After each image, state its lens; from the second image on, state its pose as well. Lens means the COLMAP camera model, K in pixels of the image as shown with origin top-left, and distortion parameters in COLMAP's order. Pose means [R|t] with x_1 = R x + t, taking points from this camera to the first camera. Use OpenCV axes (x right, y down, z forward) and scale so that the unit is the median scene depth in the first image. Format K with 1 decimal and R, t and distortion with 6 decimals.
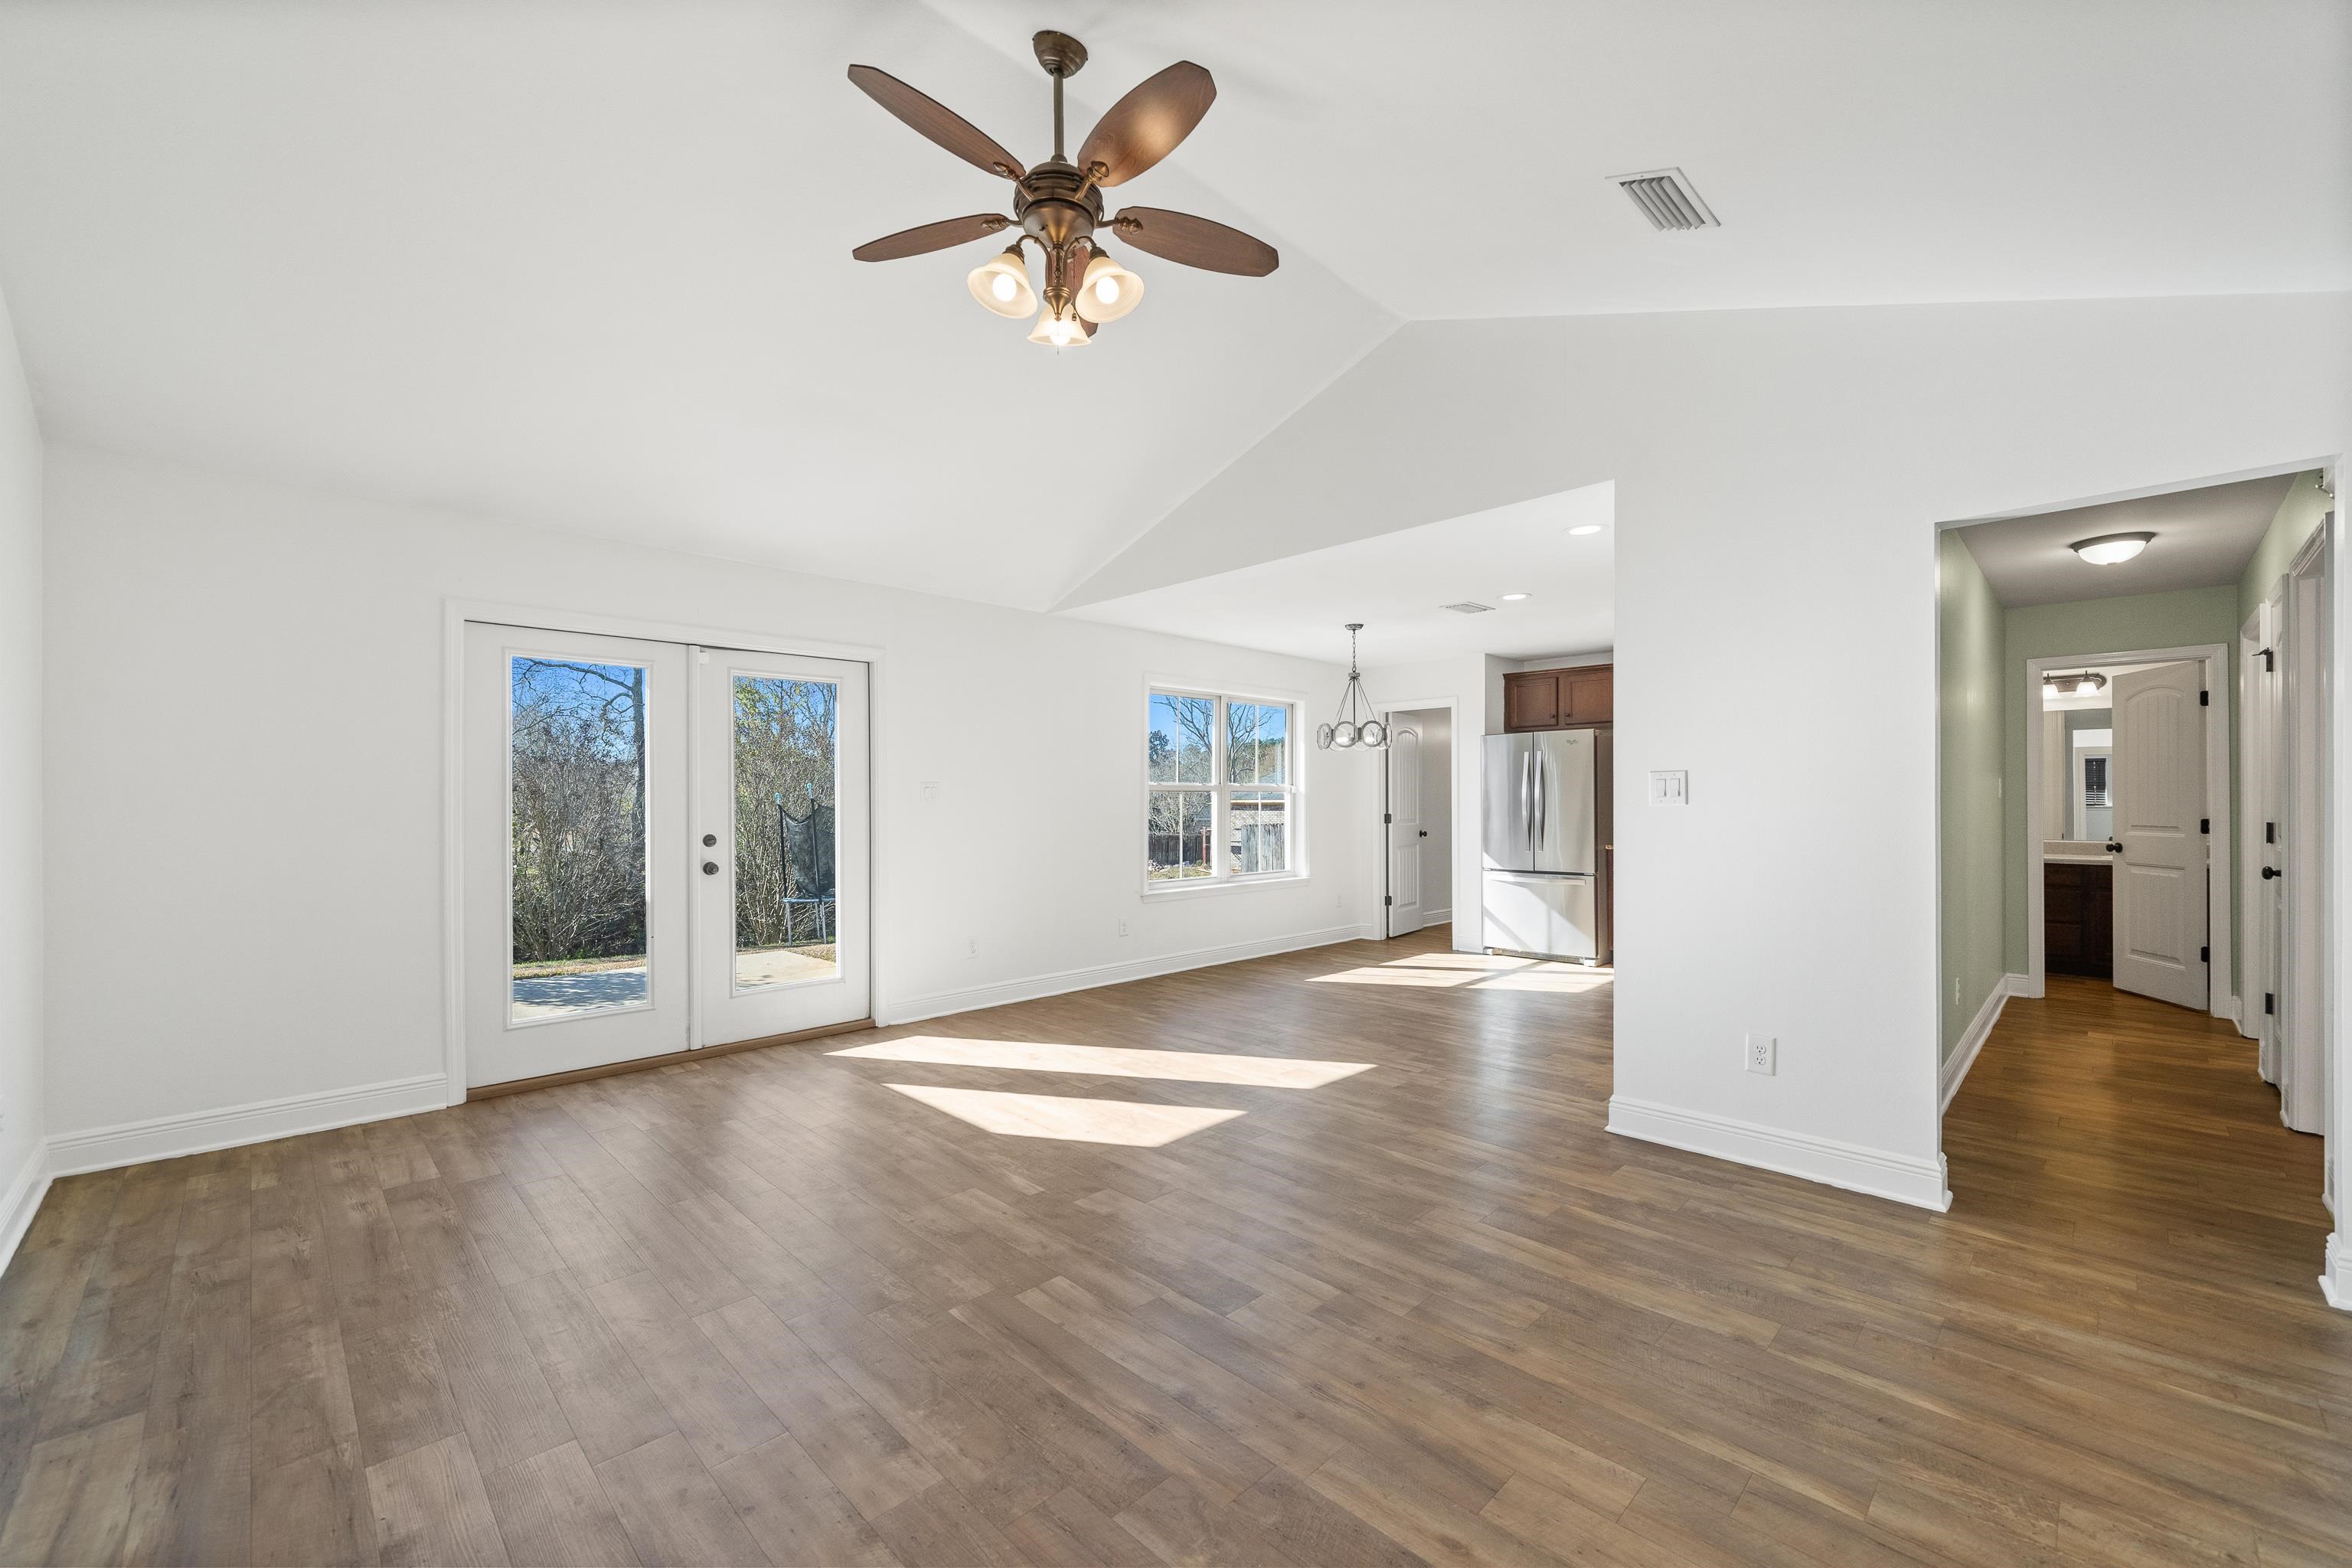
lens RADIAL K [[940.2, 0, 1179.8], [0, 940.2, 803.2], [0, 0, 1]] dist [-0.000750, 0.000029]
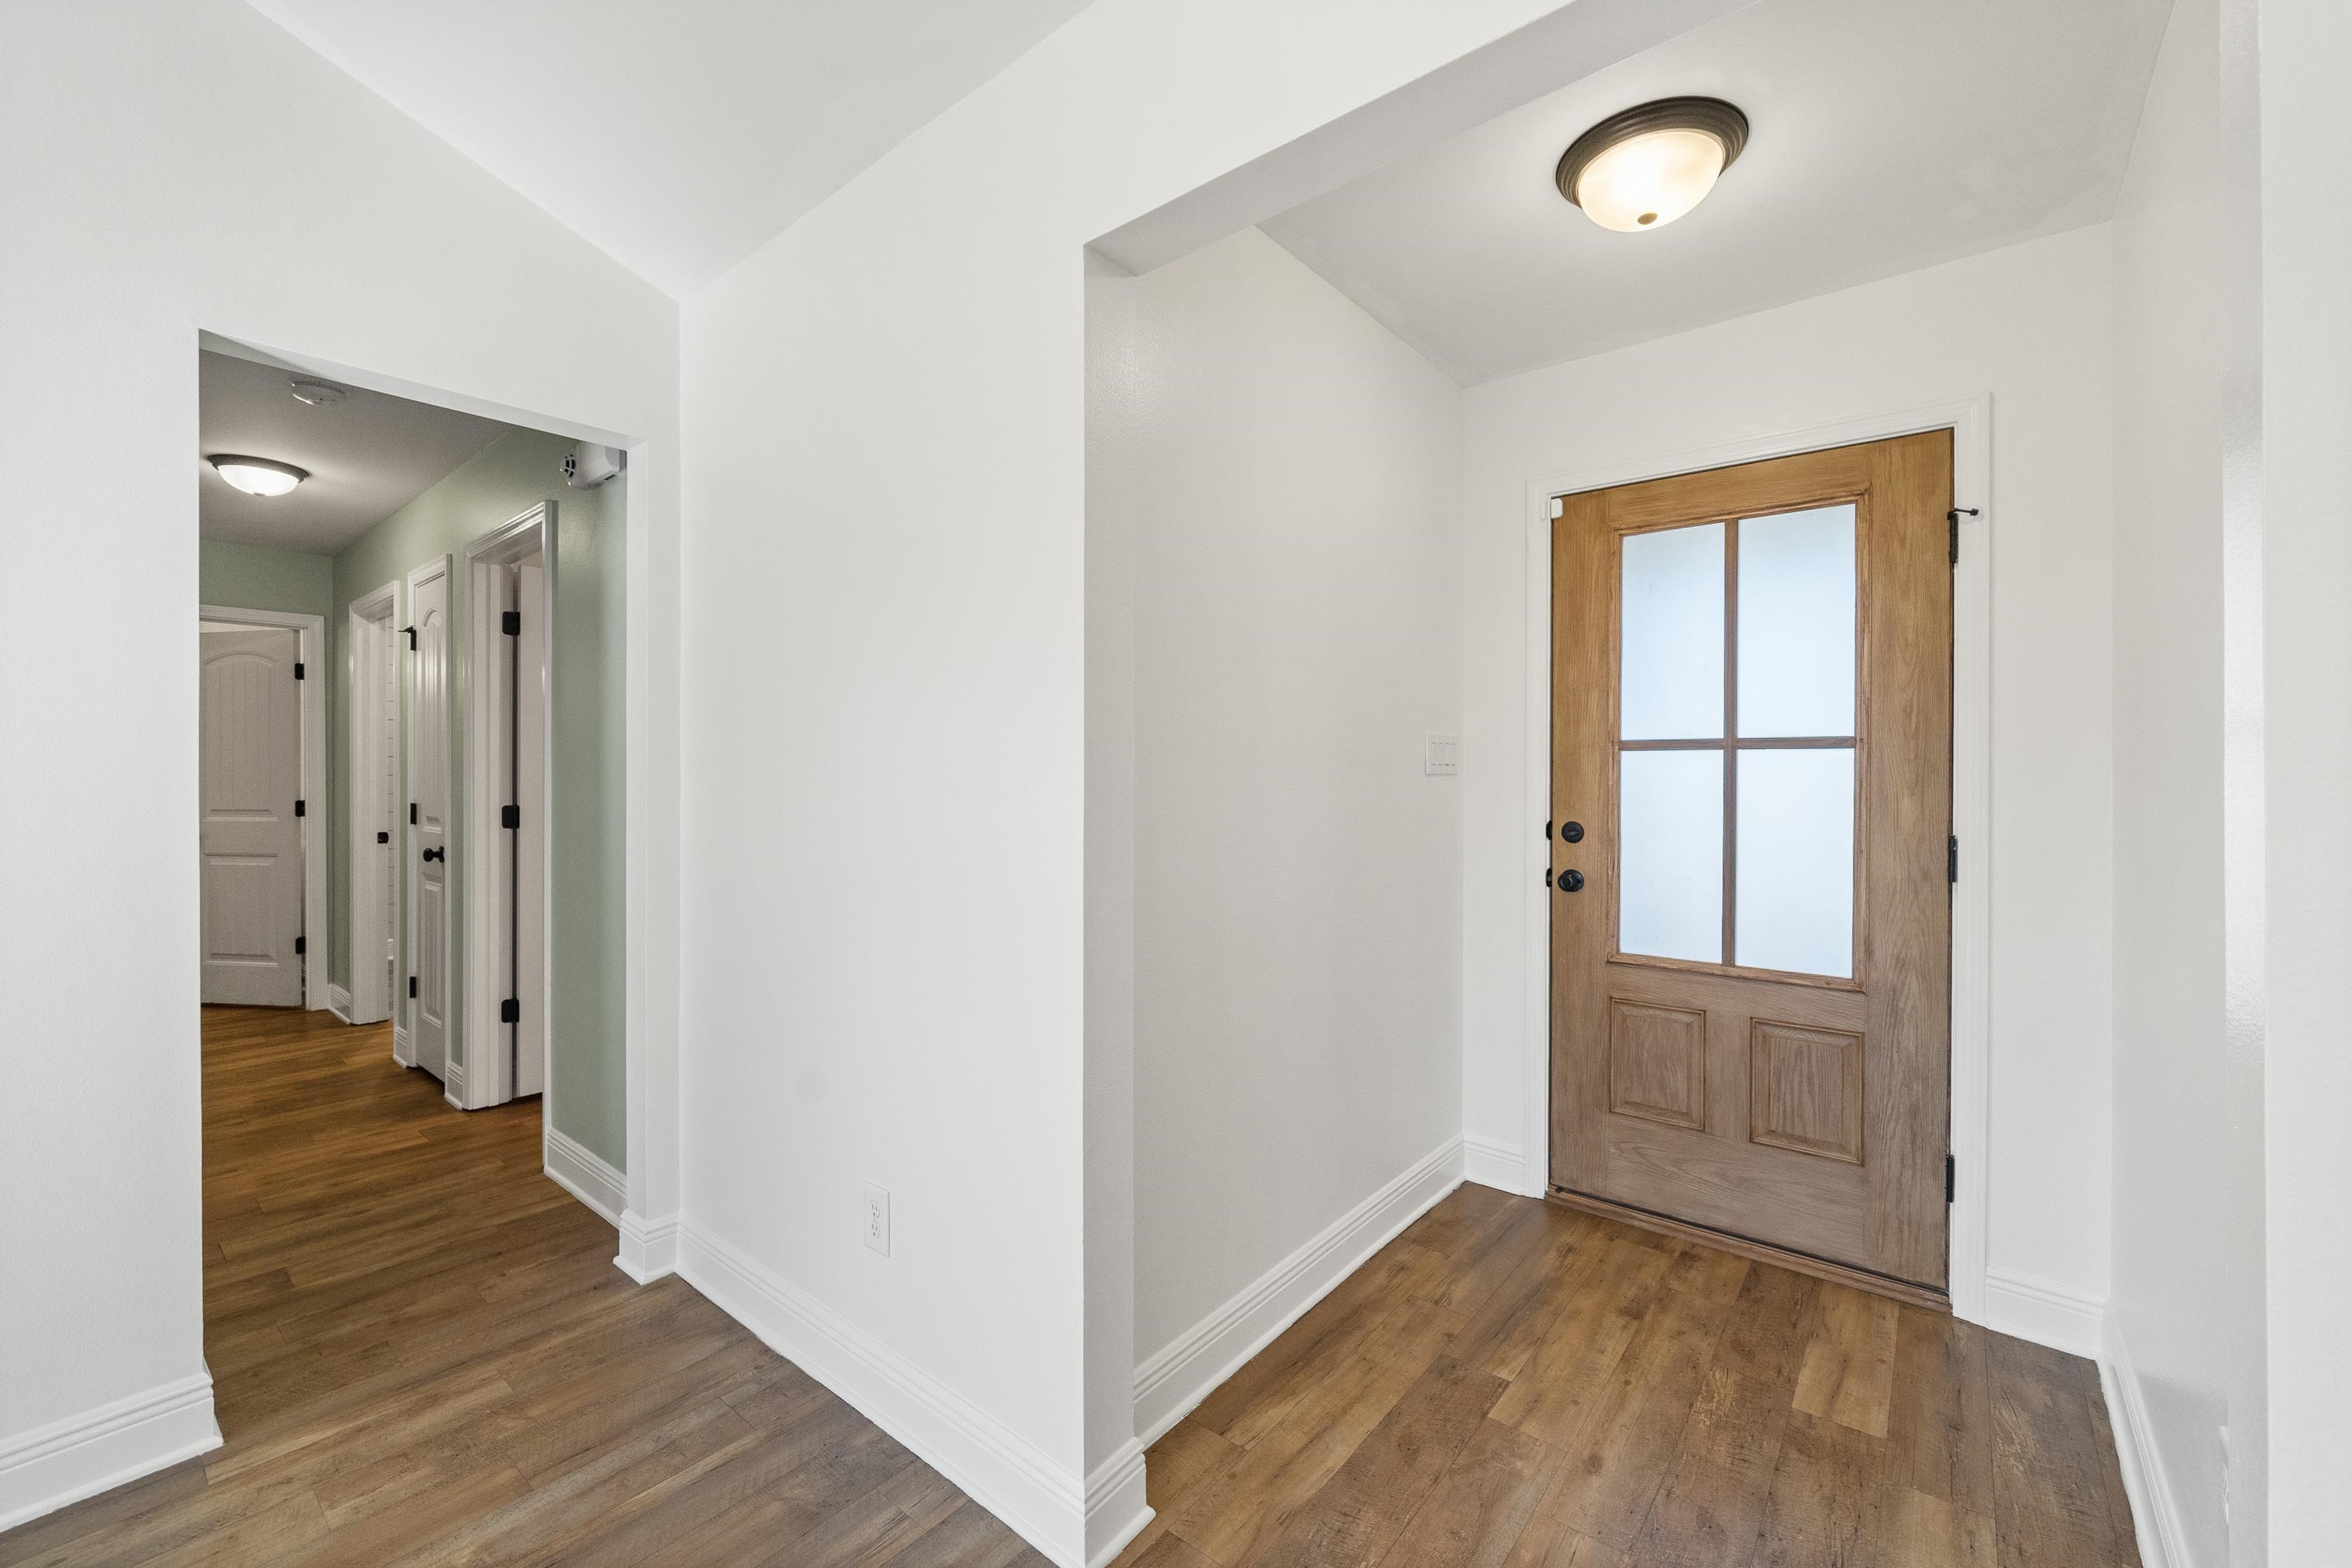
lens RADIAL K [[955.0, 0, 1173.2], [0, 955.0, 770.6], [0, 0, 1]] dist [-0.000316, 0.000278]
pose [[-0.094674, 0.008791, 0.995469, 0.125091], [0.003386, 0.999958, -0.008508, -0.003775], [-0.995503, 0.002565, -0.094700, 0.441366]]
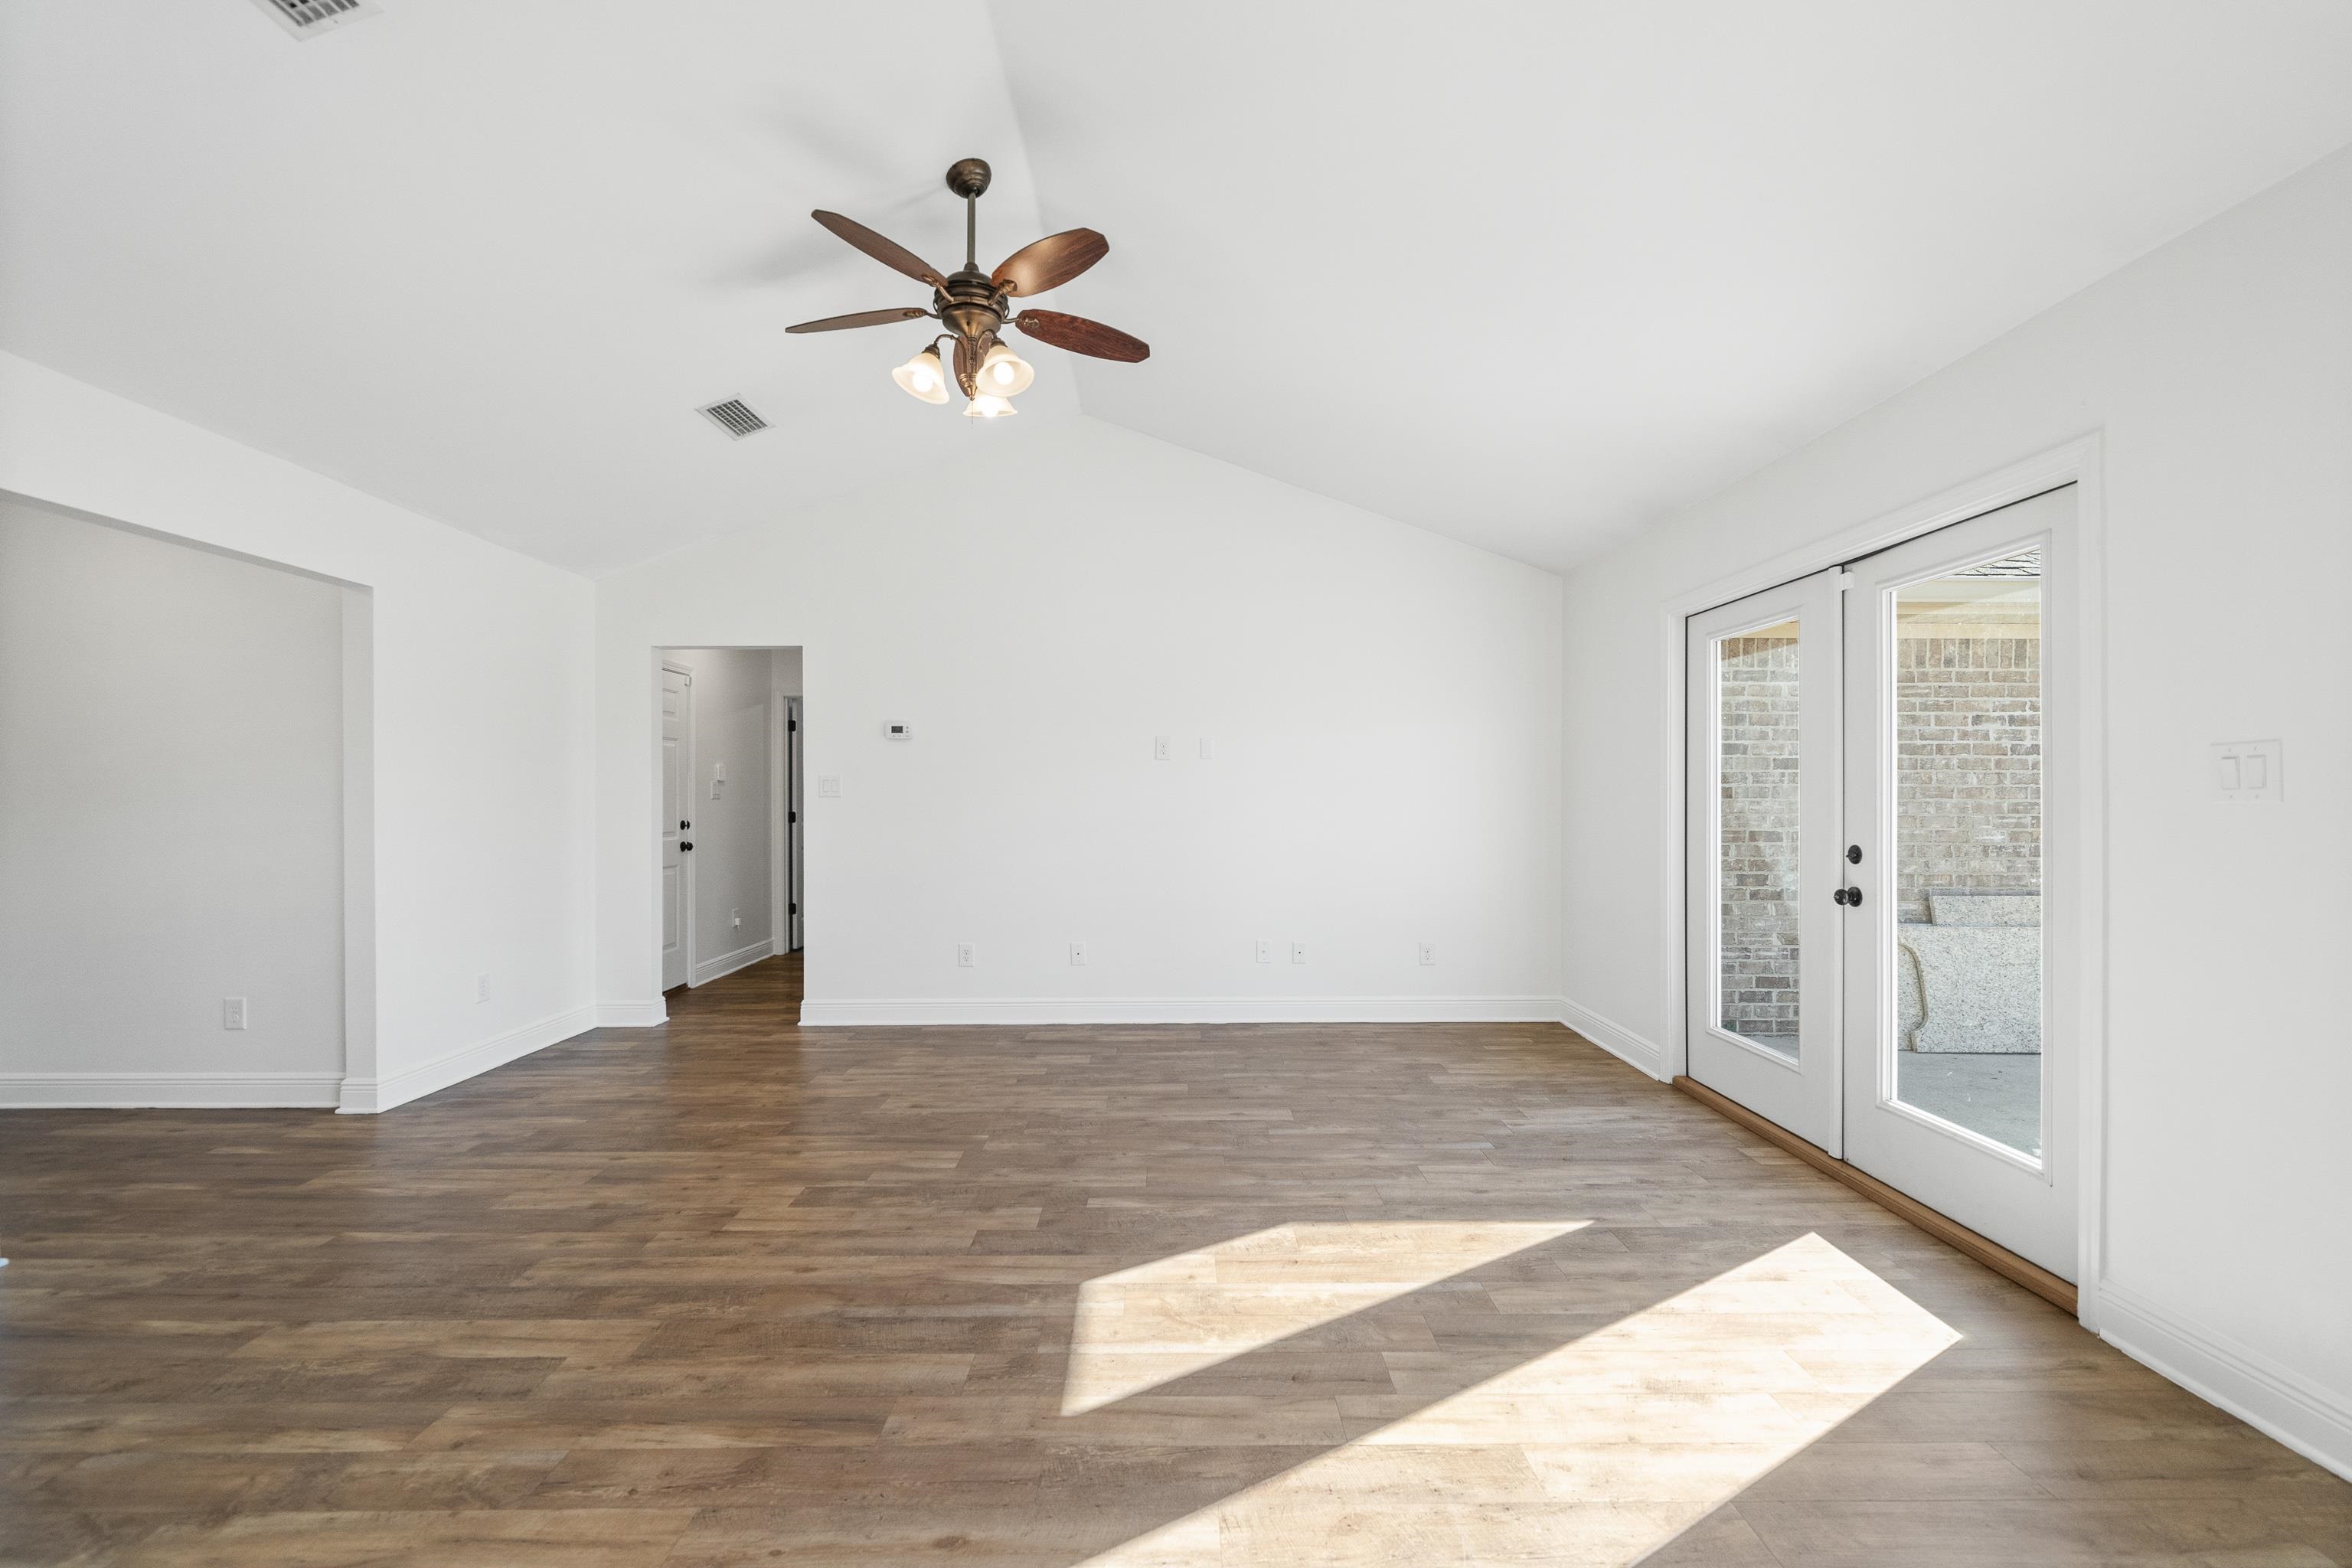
lens RADIAL K [[940.2, 0, 1179.8], [0, 940.2, 803.2], [0, 0, 1]] dist [-0.000750, 0.000029]
pose [[-0.696832, 0.011747, -0.717138, 0.526584], [0.003297, 0.999908, 0.013175, -0.012201], [0.717227, 0.006816, -0.696806, 1.933111]]
